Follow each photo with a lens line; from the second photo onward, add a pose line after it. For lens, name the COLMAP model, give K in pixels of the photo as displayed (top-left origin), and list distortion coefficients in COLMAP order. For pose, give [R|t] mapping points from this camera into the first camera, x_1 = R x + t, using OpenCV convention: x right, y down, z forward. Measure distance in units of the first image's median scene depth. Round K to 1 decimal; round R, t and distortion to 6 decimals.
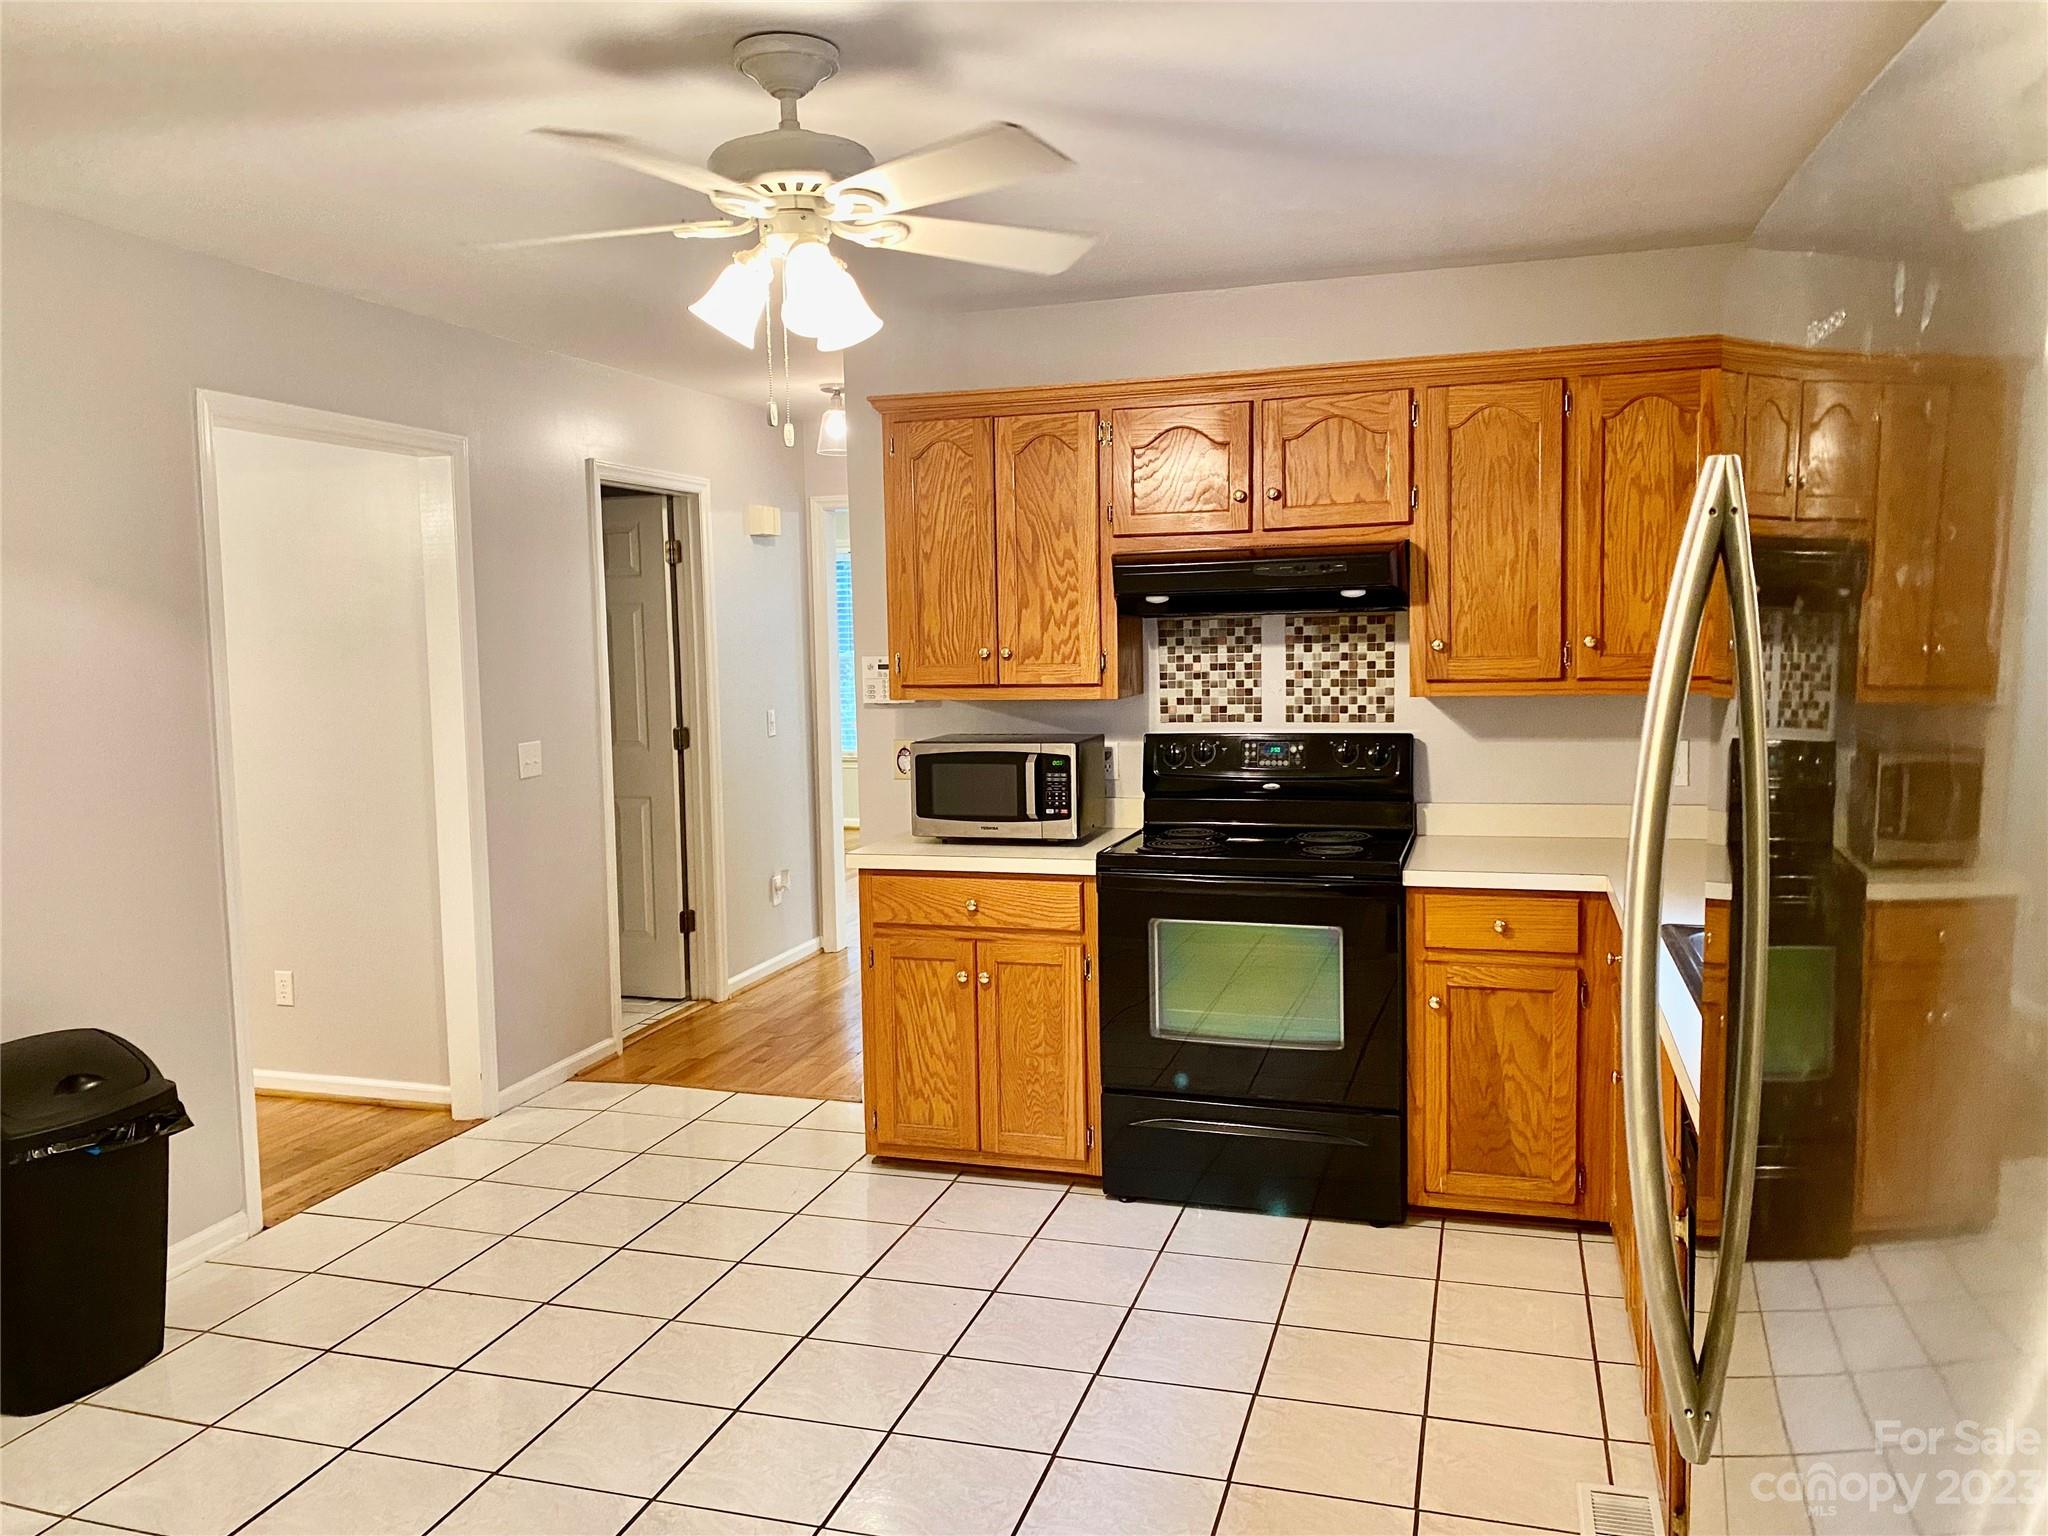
lens RADIAL K [[1542.8, 0, 1028.6], [0, 1542.8, 755.3], [0, 0, 1]] dist [0.046409, -0.057296]
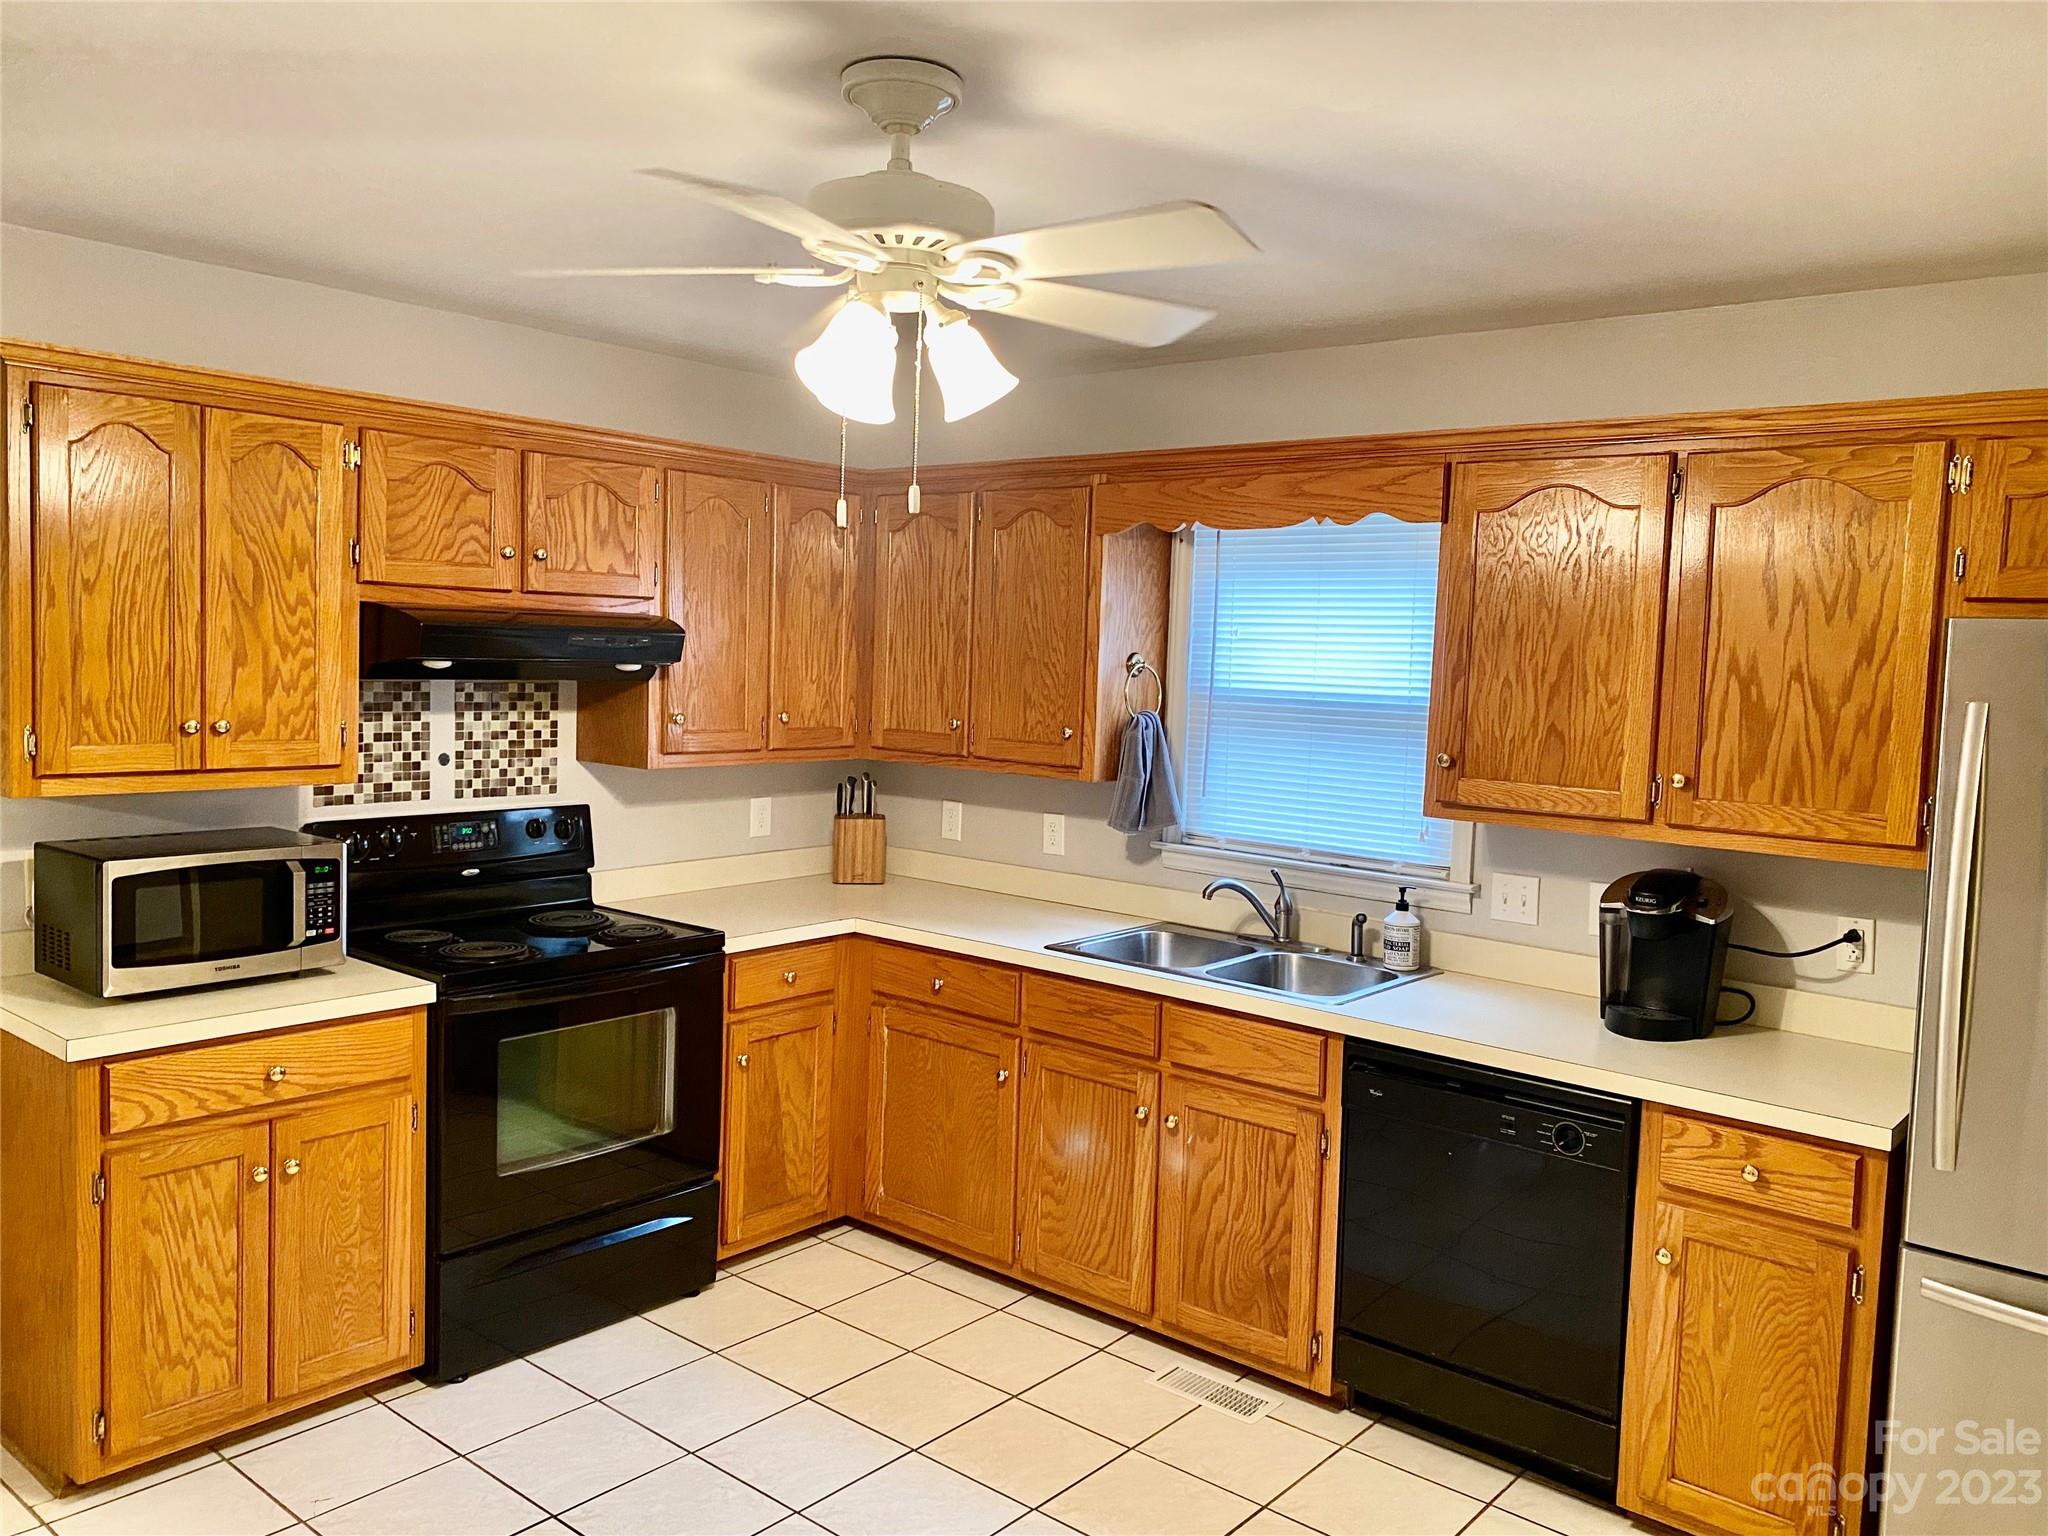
lens RADIAL K [[1542.8, 0, 1030.0], [0, 1542.8, 756.7], [0, 0, 1]] dist [0.046409, -0.057296]
pose [[0.374589, -0.030011, 0.926705, -0.551634], [0.030957, 0.999324, 0.019850, -0.054267], [-0.926674, 0.021252, 0.375265, 0.361046]]
